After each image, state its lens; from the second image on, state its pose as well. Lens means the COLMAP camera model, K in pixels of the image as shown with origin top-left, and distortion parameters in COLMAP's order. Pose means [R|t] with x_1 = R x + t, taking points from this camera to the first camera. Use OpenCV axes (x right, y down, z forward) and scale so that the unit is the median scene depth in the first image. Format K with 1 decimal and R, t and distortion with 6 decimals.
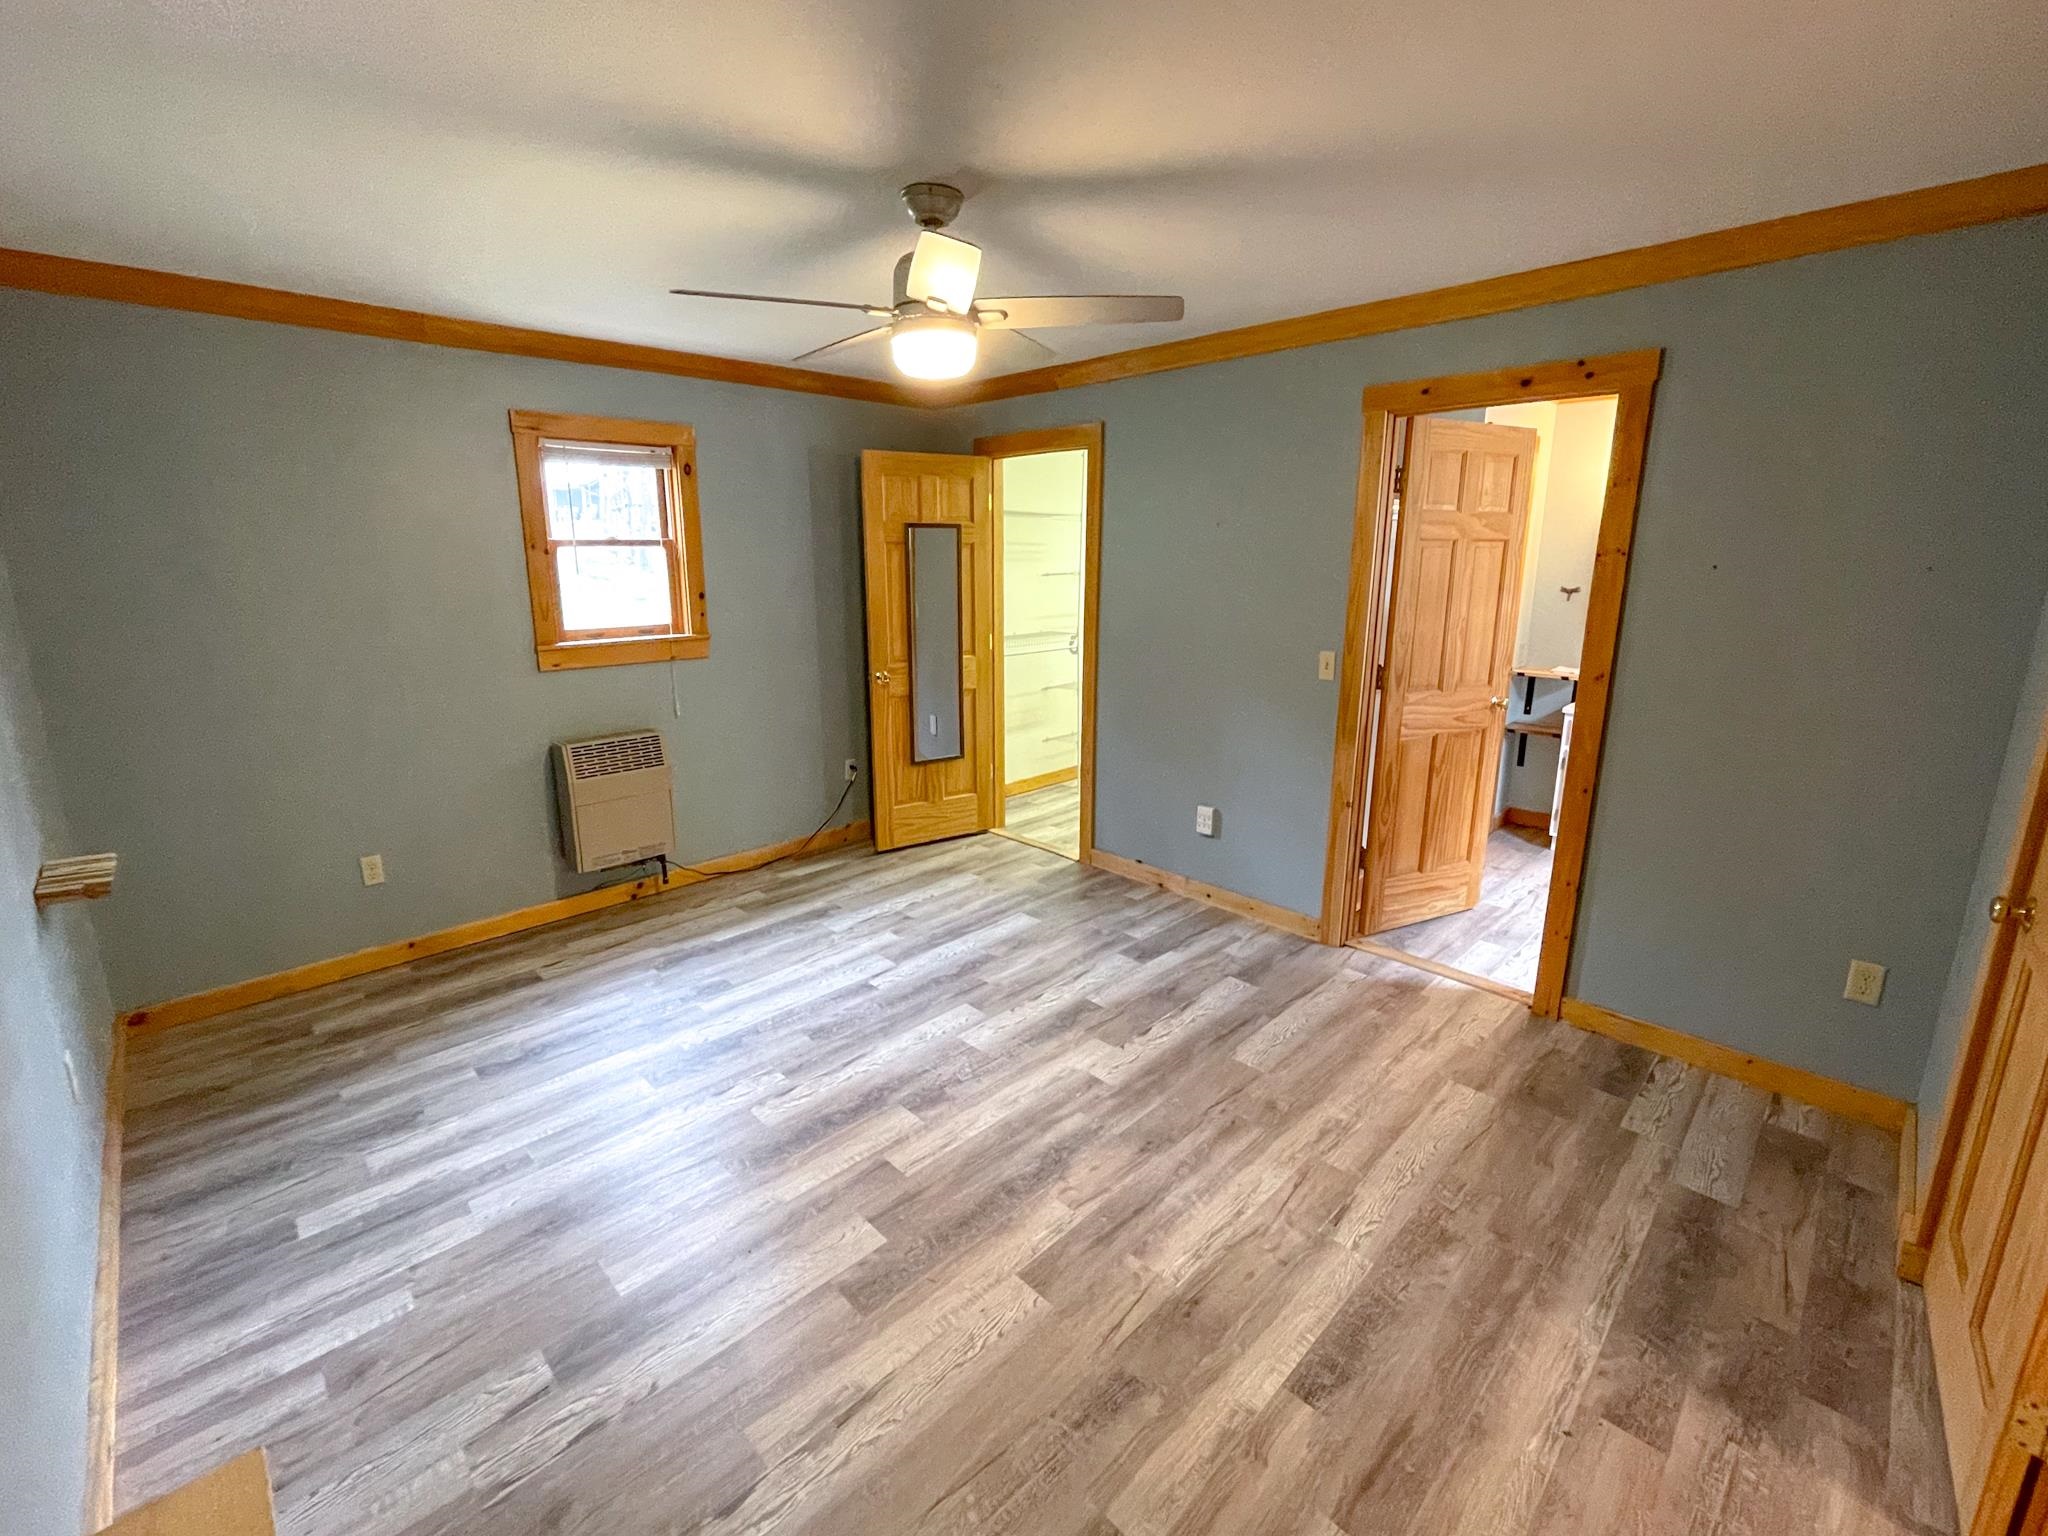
lens RADIAL K [[877.8, 0, 1030.1], [0, 877.8, 738.8], [0, 0, 1]] dist [-0.000577, -0.000688]
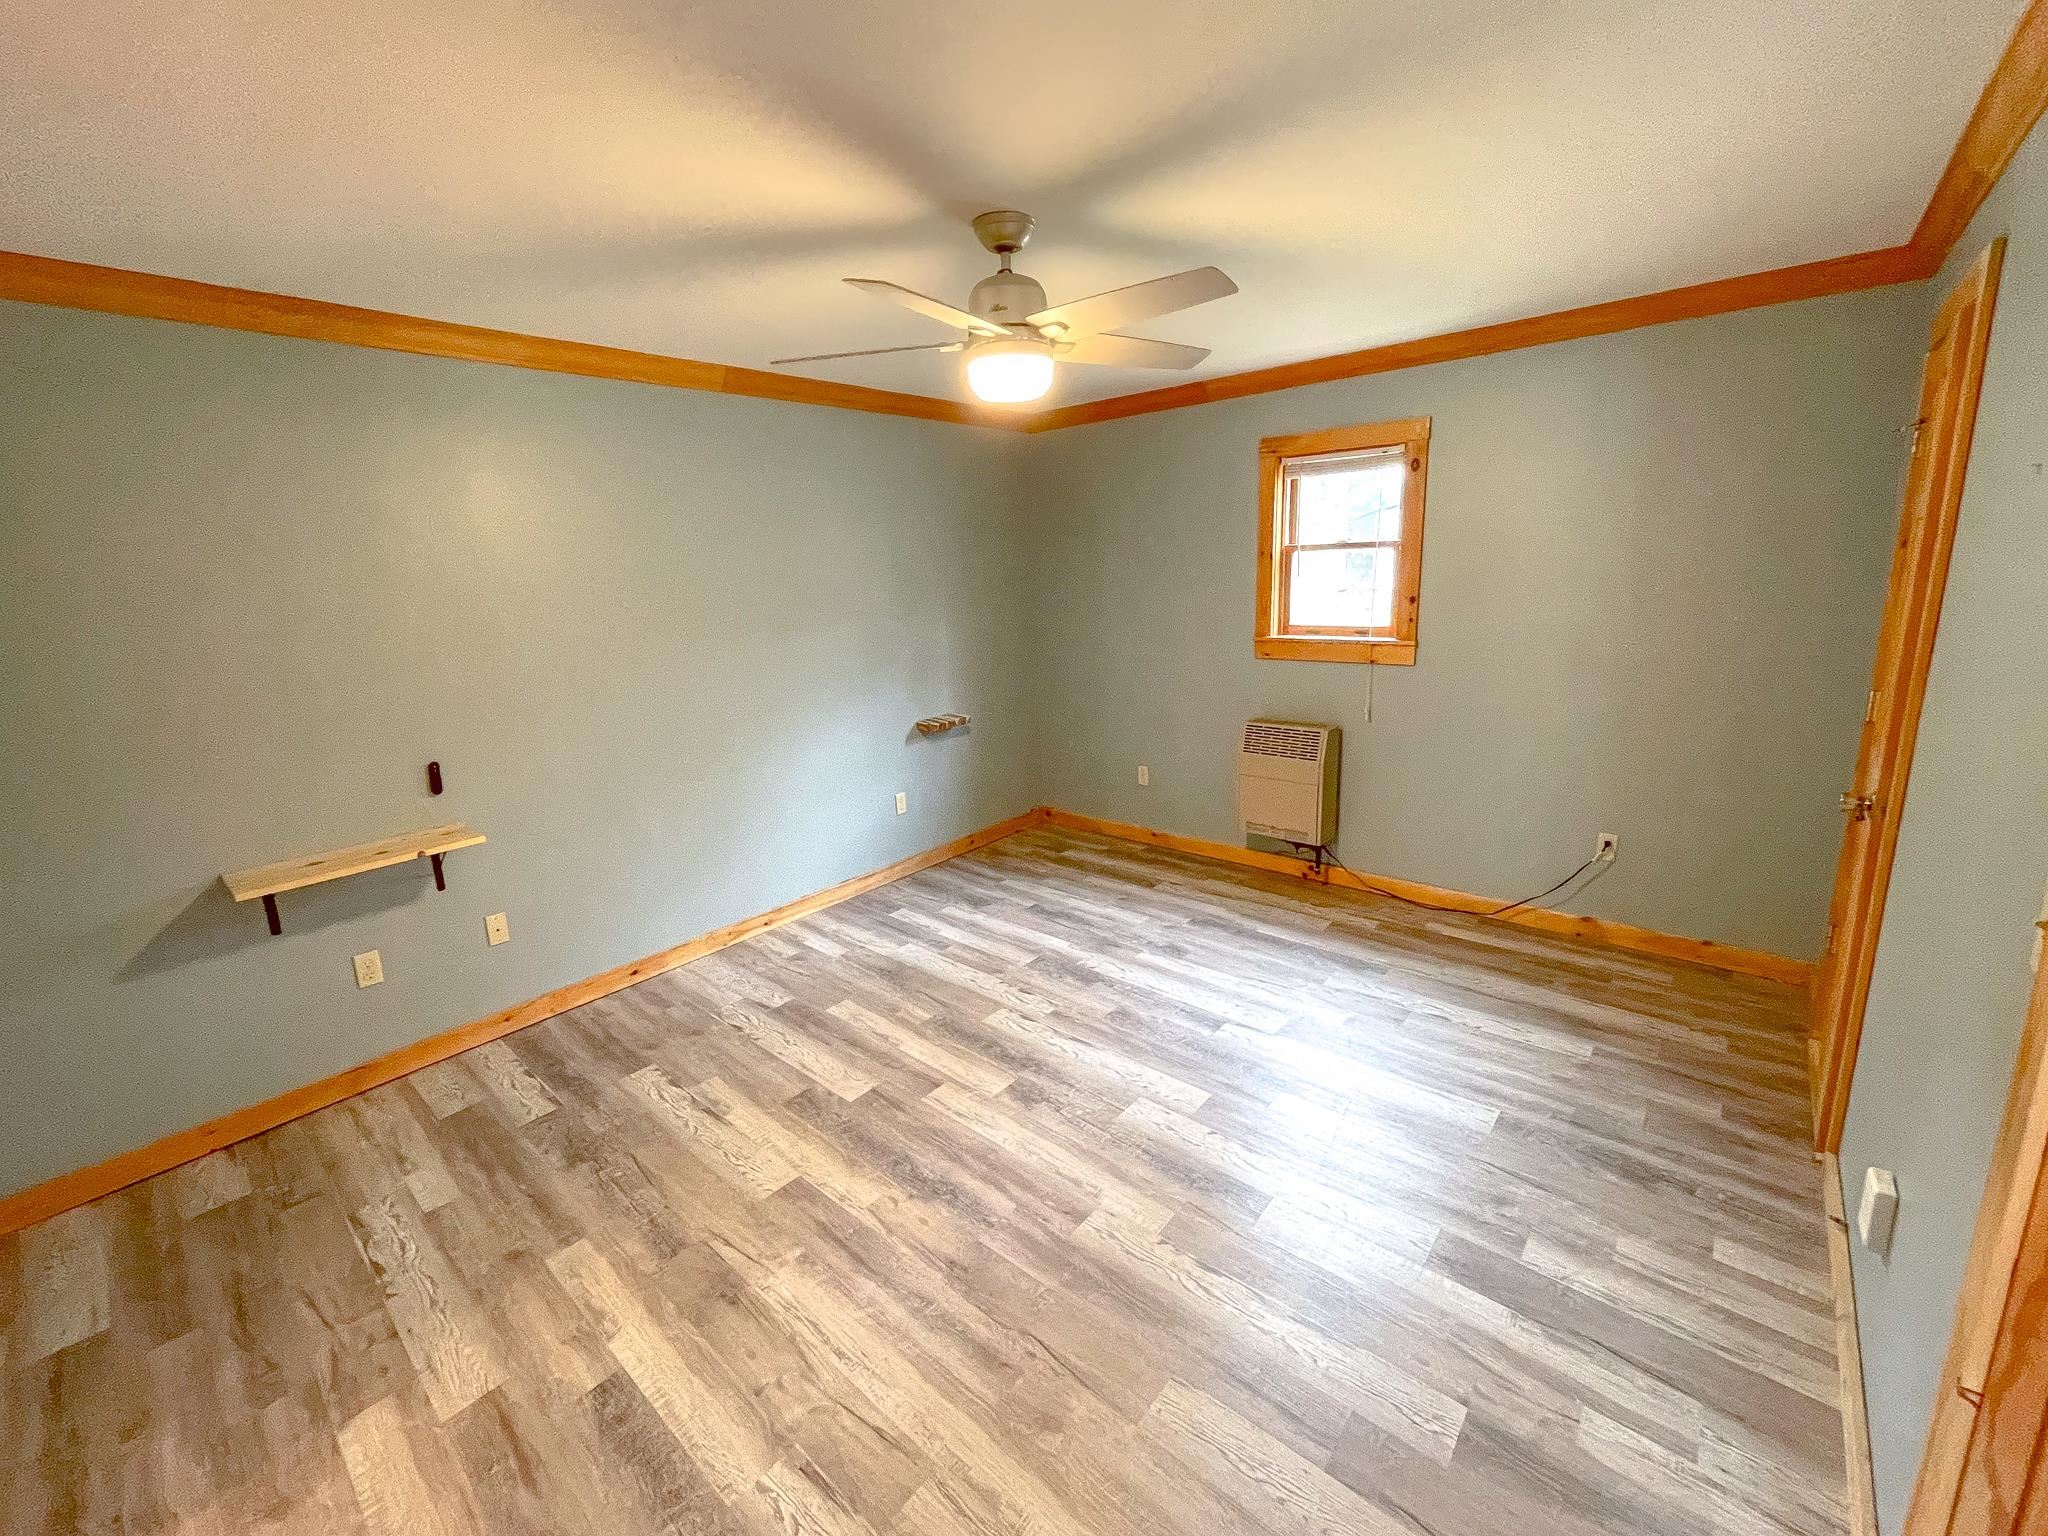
lens RADIAL K [[836.5, 0, 1028.0], [0, 836.5, 732.5], [0, 0, 1]] dist [0.000536, 0.000620]
pose [[0.074845, 0.199803, -0.976973, 0.805070], [-0.172978, 0.967470, 0.184608, -0.197593], [0.982078, 0.155178, 0.106972, 0.866649]]
